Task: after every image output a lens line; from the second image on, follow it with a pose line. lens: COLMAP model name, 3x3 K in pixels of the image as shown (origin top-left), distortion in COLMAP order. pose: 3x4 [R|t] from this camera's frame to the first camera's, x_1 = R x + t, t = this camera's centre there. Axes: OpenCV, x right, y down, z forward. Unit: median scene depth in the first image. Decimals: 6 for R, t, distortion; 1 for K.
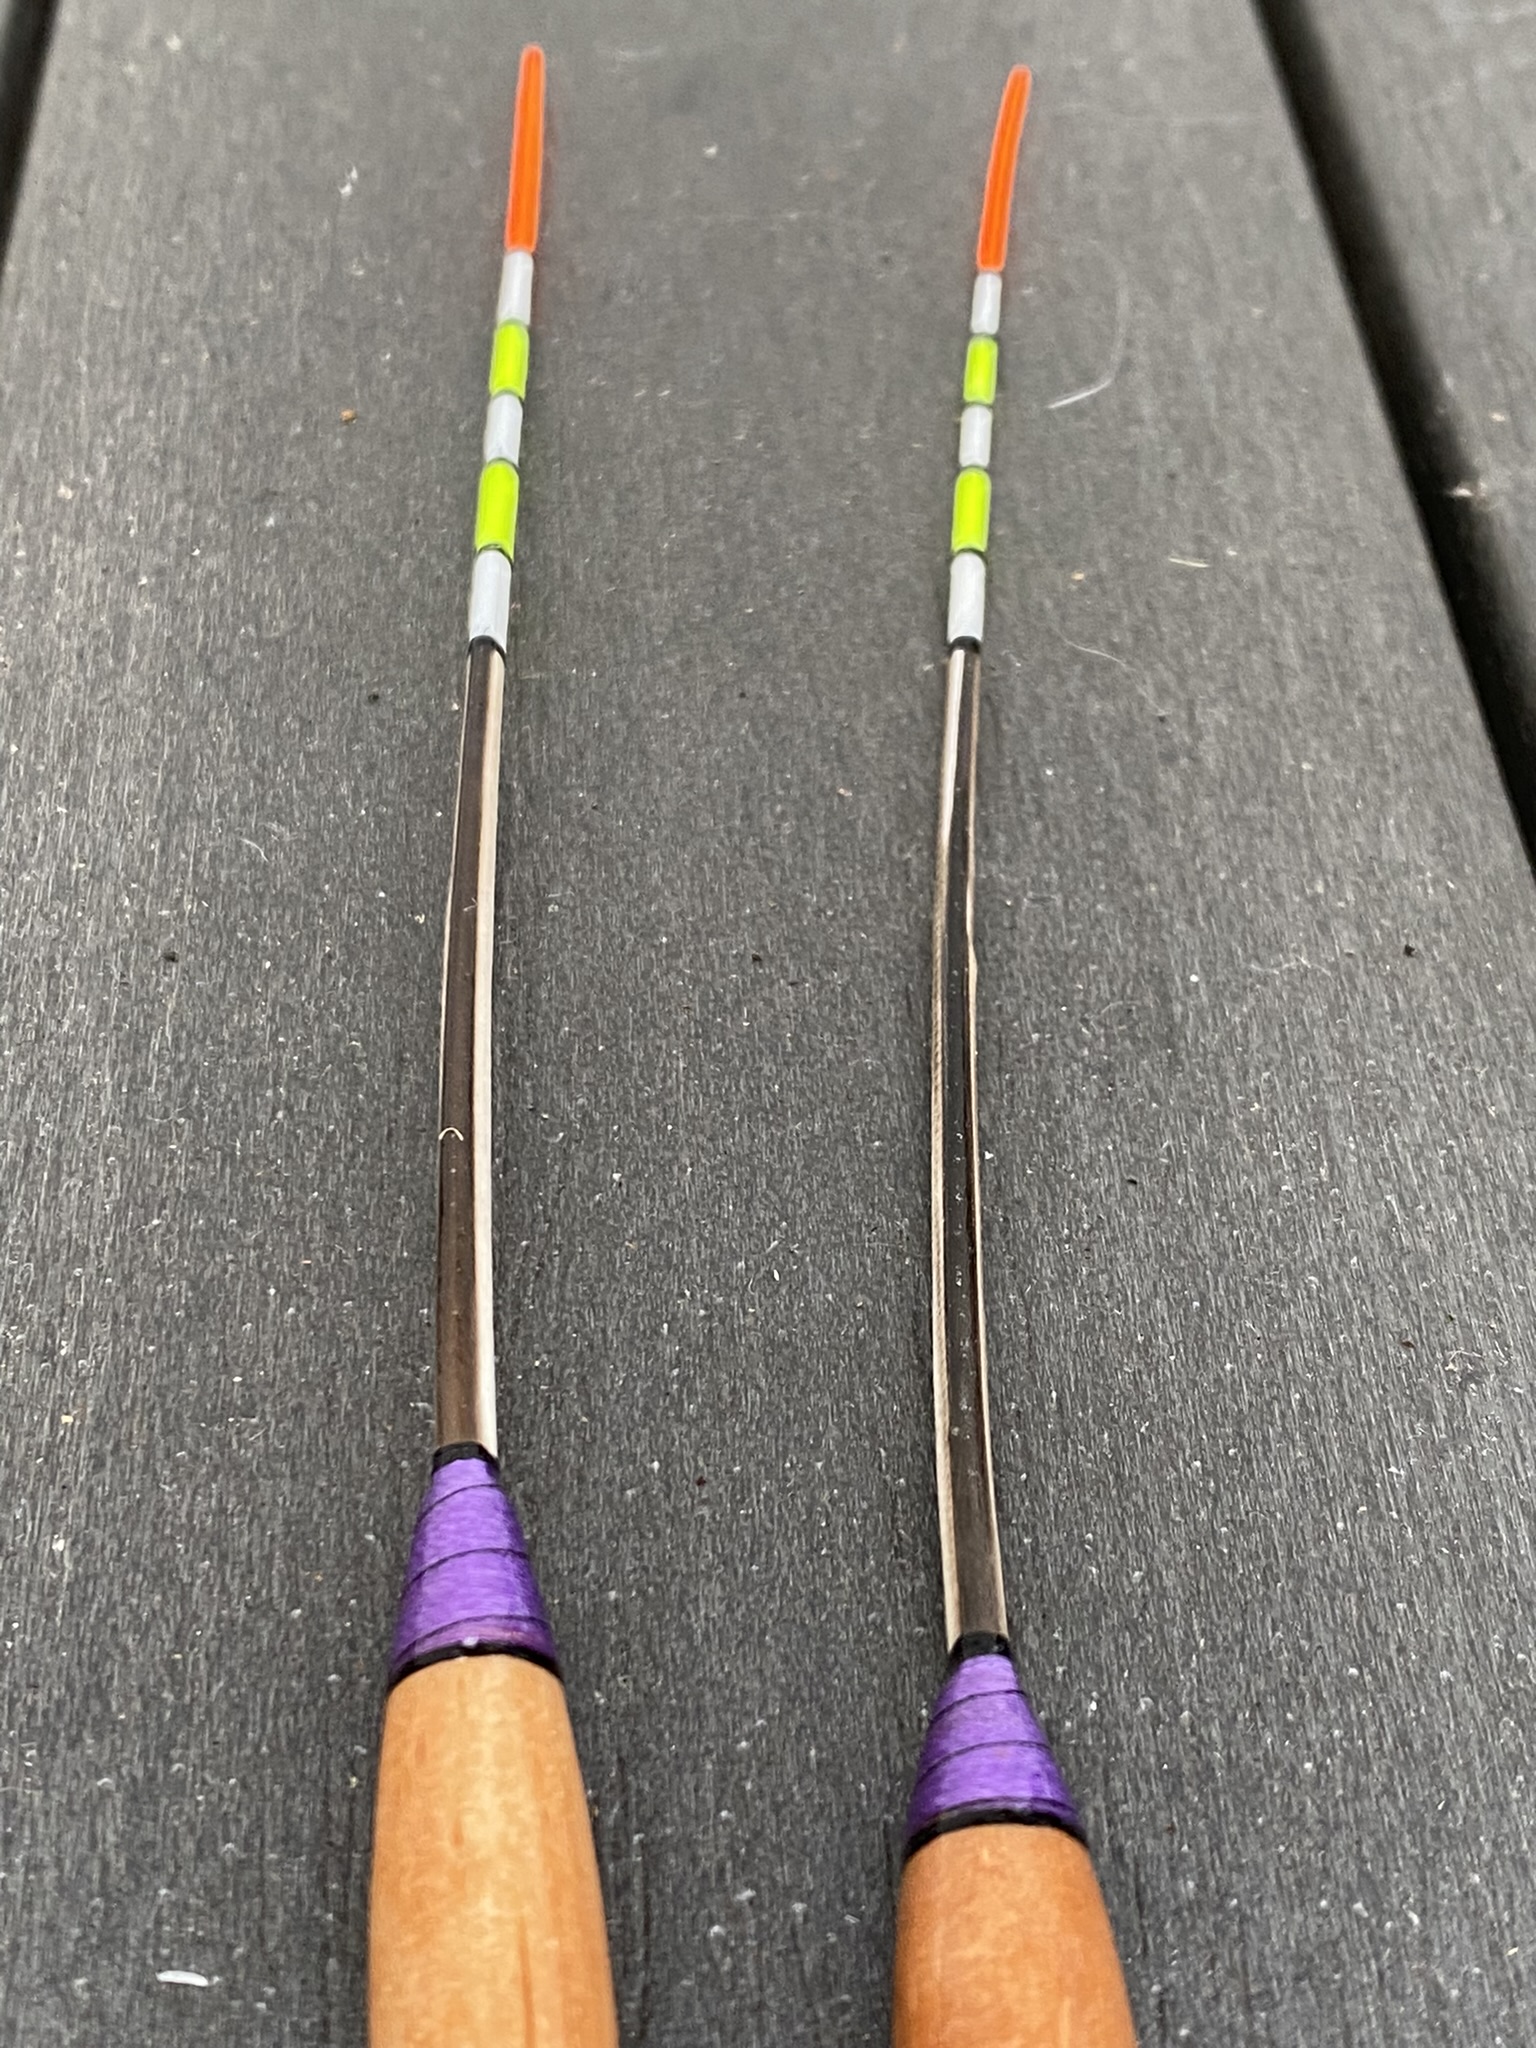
lens RADIAL K [[3131.7, 0, 768.0], [0, 3131.7, 1024.0], [0, 0, 1]] dist [0.213950, -0.920691]
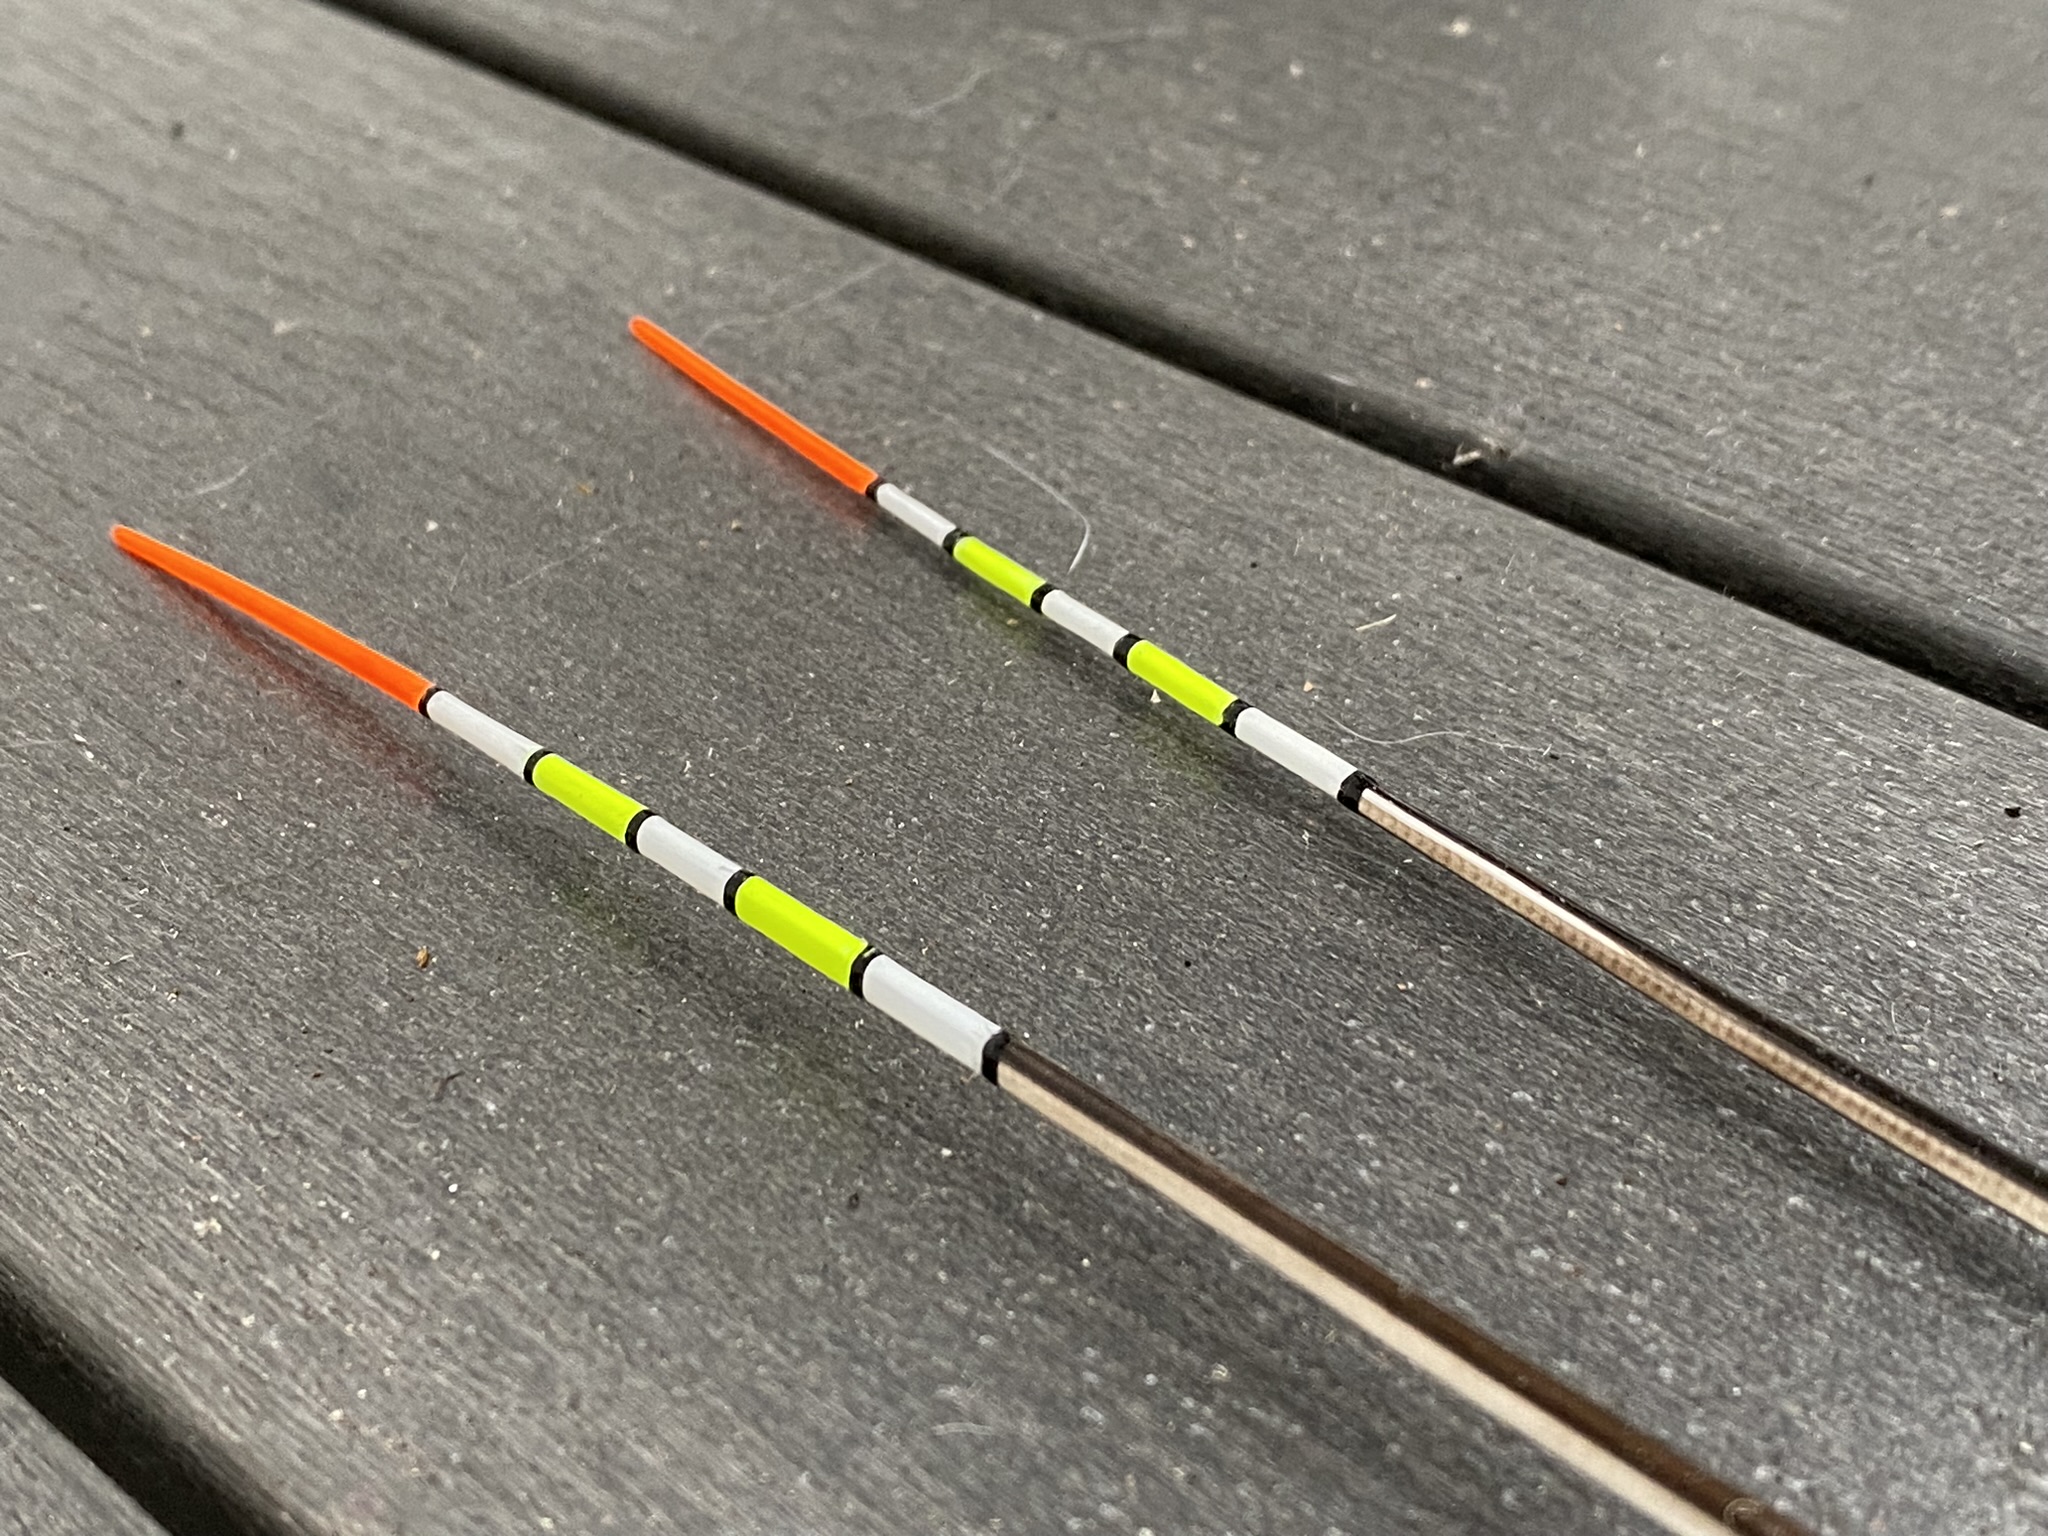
lens RADIAL K [[3131.7, 0, 1024.0], [0, 3131.7, 768.0], [0, 0, 1]] dist [0.213950, -0.920691]
pose [[0.730311, -0.446021, 0.517407, -0.485633], [0.527567, 0.849423, -0.012422, -0.177630], [-0.433957, 0.282039, 0.855649, 0.339268]]
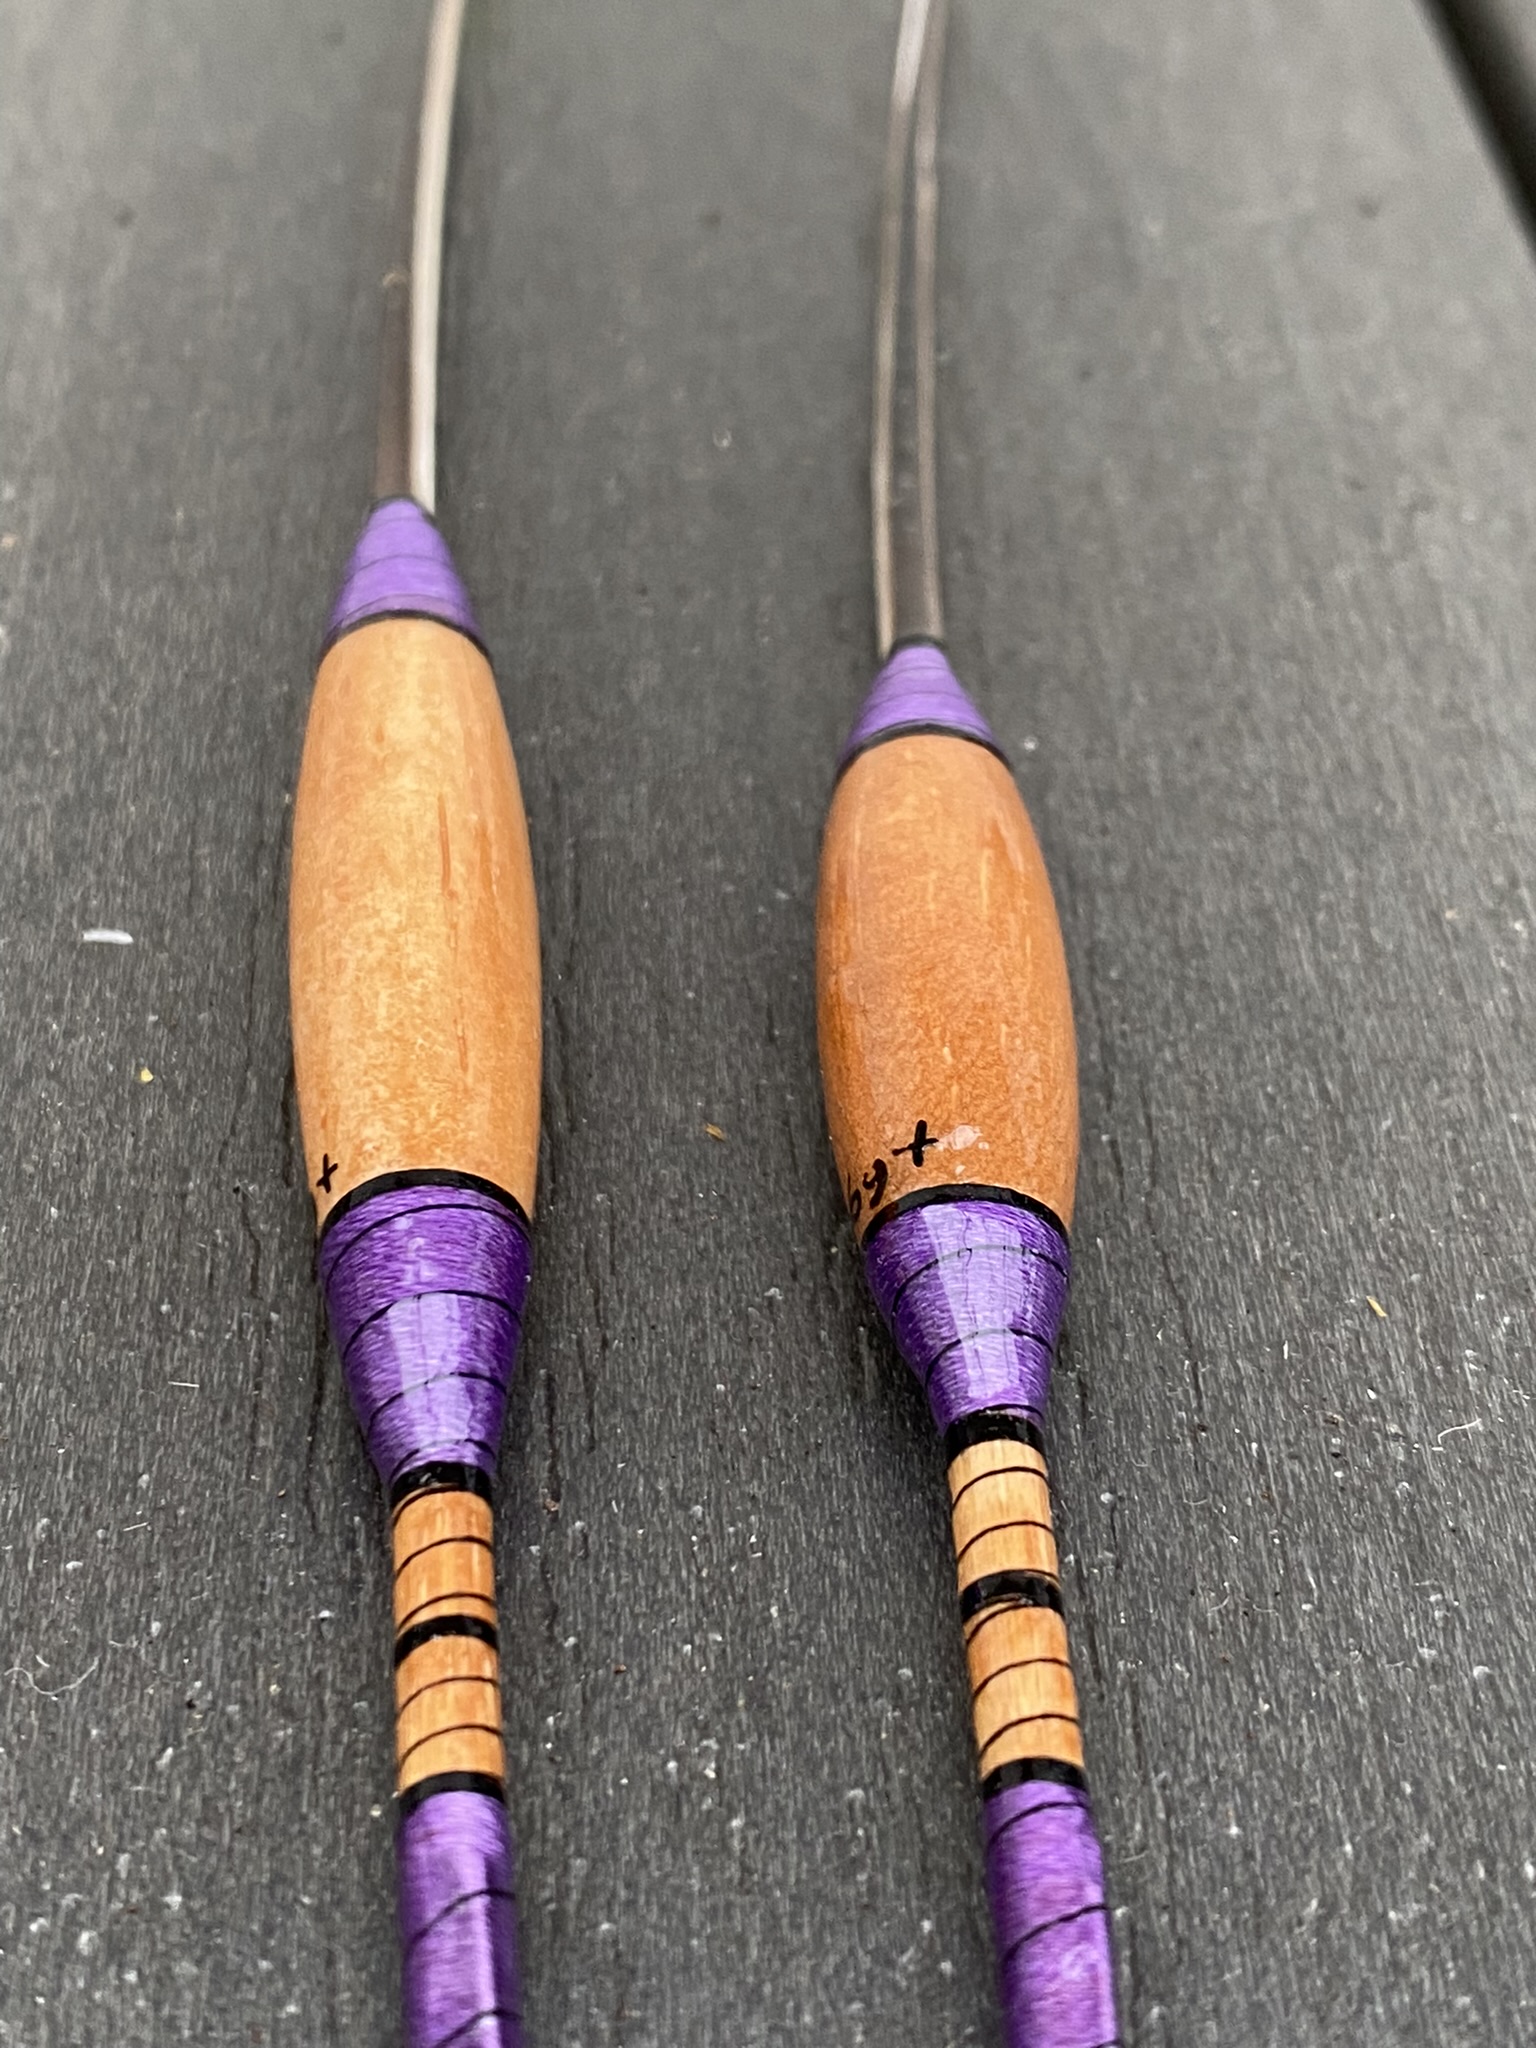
lens RADIAL K [[3131.7, 0, 768.0], [0, 3131.7, 1024.0], [0, 0, 1]] dist [0.213950, -0.920691]
pose [[0.999902, -0.002547, -0.013786, 0.028204], [0.001884, 0.998850, -0.047906, 0.294278], [0.013892, 0.047876, 0.998757, 0.012040]]
